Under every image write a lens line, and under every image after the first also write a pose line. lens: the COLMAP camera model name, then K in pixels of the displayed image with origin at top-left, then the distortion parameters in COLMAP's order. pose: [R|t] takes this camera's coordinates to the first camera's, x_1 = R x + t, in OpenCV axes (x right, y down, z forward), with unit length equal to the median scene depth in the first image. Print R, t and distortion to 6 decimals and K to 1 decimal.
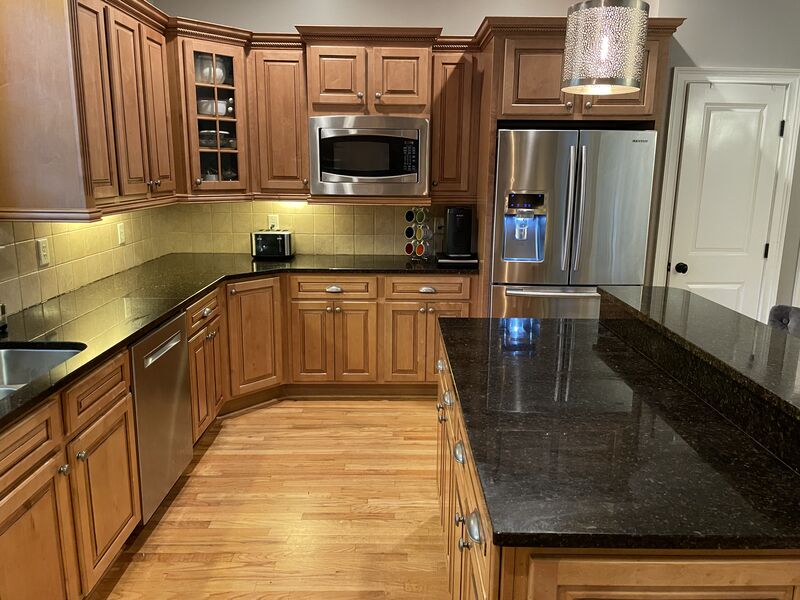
lens RADIAL K [[612.8, 0, 401.1], [0, 612.8, 296.2], [0, 0, 1]] dist [0.032956, -0.033928]
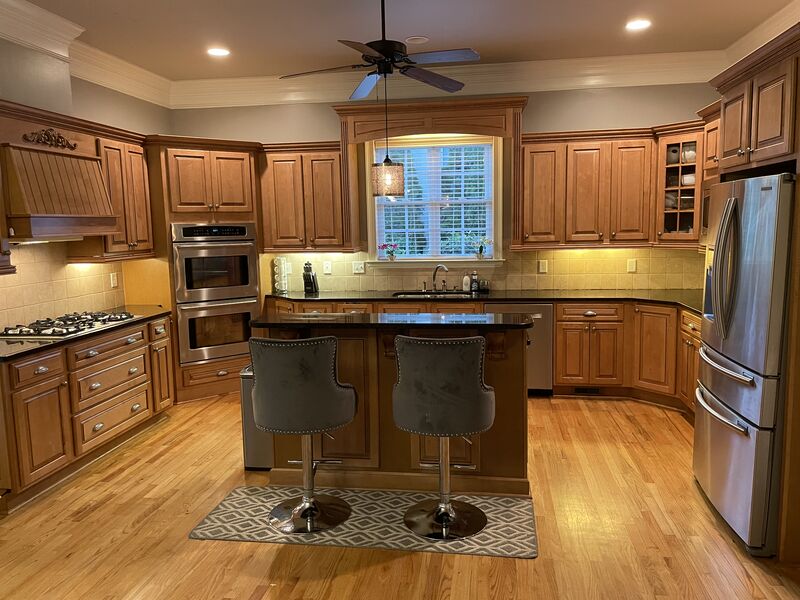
lens RADIAL K [[612.8, 0, 402.7], [0, 612.8, 300.0], [0, 0, 1]] dist [0.032956, -0.033928]
pose [[-0.156313, 0.118445, -0.980580, 1.180174], [-0.198632, 0.968731, 0.148677, -0.131262], [0.967529, 0.218015, -0.127898, 0.642217]]
